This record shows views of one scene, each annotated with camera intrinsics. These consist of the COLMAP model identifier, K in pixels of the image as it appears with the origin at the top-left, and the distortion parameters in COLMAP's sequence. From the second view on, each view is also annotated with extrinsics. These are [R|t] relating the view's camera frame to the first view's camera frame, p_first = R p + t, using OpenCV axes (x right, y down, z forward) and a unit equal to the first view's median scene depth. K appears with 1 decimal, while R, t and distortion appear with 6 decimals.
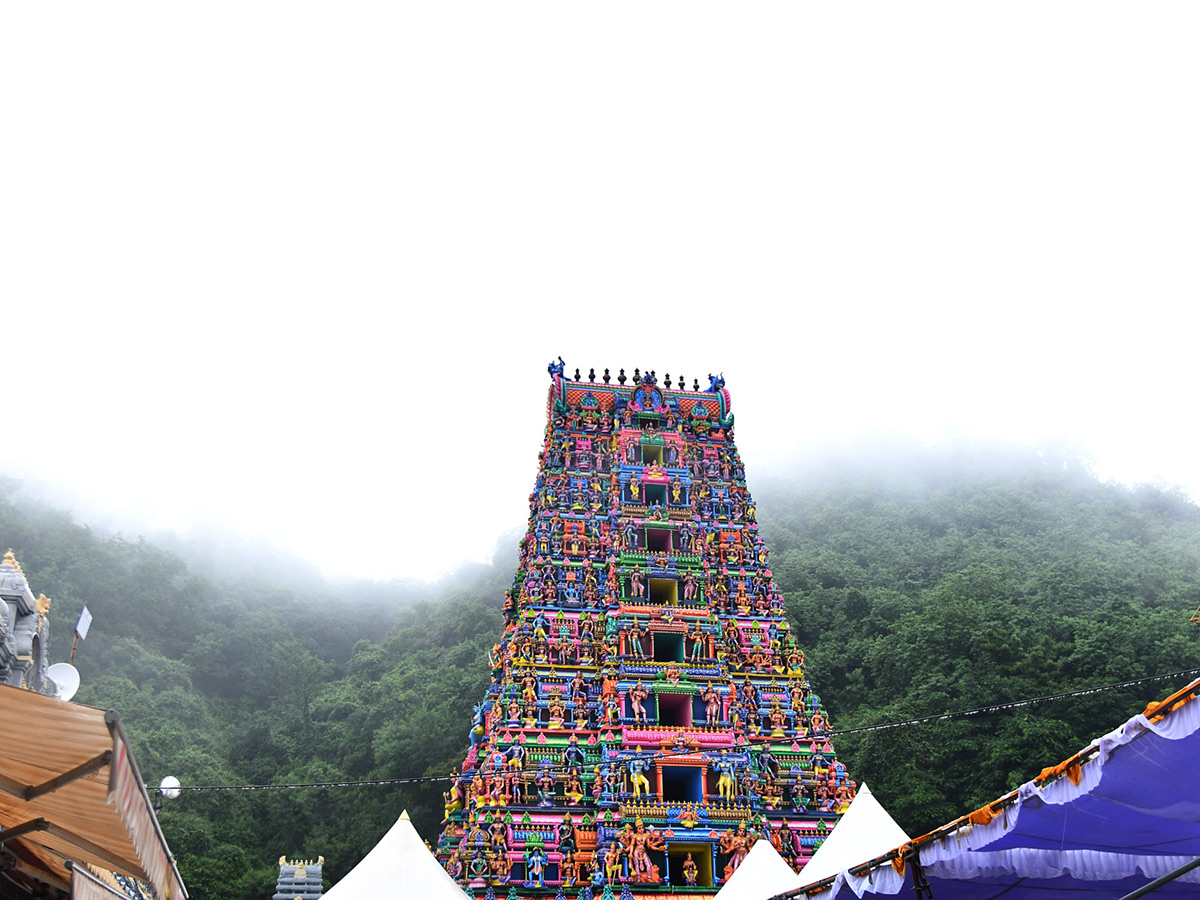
lens RADIAL K [[1435.9, 0, 599.9], [0, 1435.9, 433.5], [0, 0, 1]] dist [-0.003402, -0.003511]
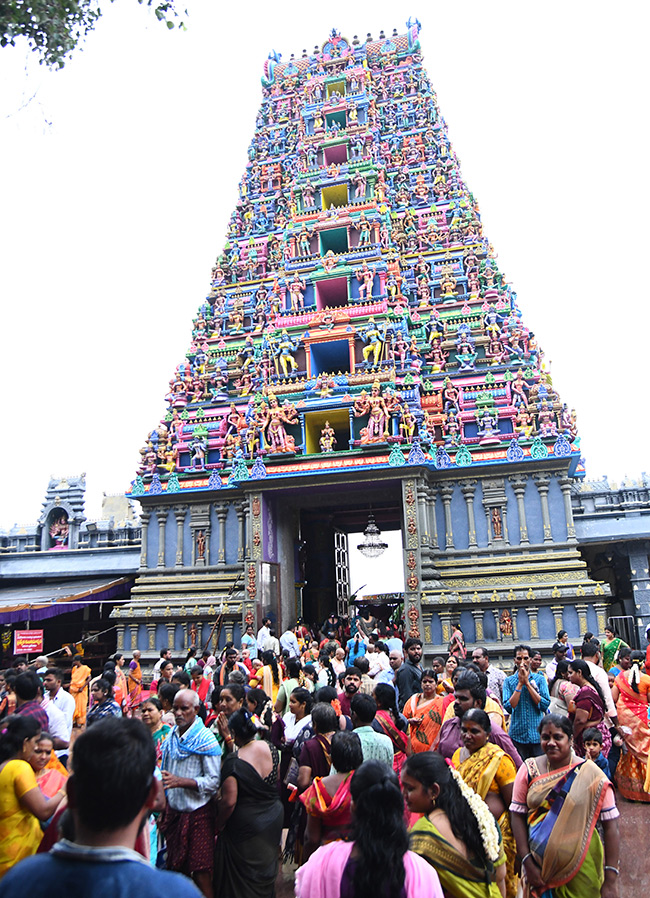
lens RADIAL K [[713.9, 0, 326.2], [0, 713.9, 426.1], [0, 0, 1]] dist [-0.087390, 0.002954]
pose [[0.889527, -0.139665, -0.435011, 0.260720], [0.212919, 0.969140, 0.124232, 0.224286], [0.404236, -0.203130, 0.891814, 0.537762]]
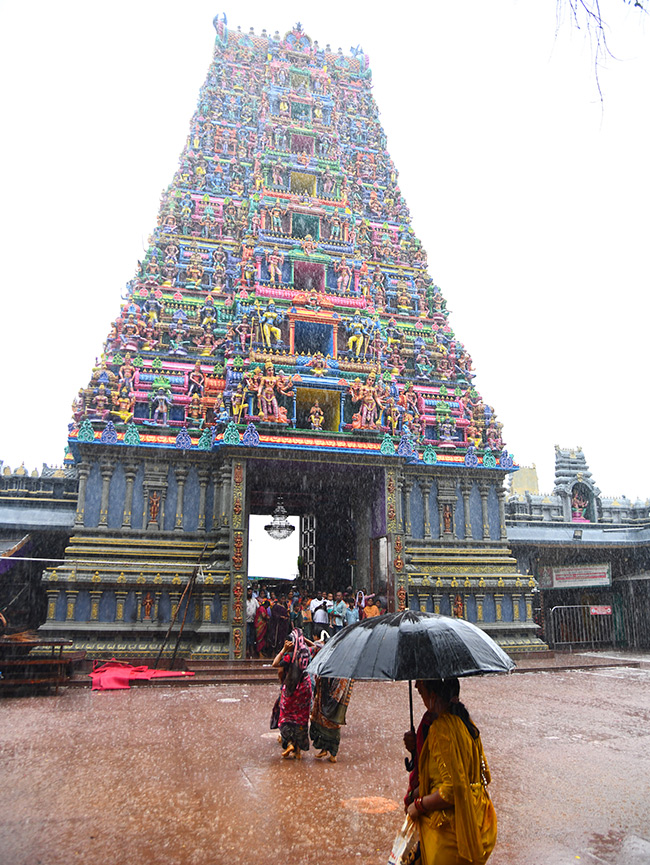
lens RADIAL K [[666.1, 0, 314.9], [0, 666.1, 431.5], [0, 0, 1]] dist [-0.077359, 0.003812]
pose [[0.997826, 0.034292, 0.056279, 0.033270], [-0.043408, 0.984537, 0.169714, 0.225334], [-0.049589, -0.171788, 0.983885, 0.519409]]
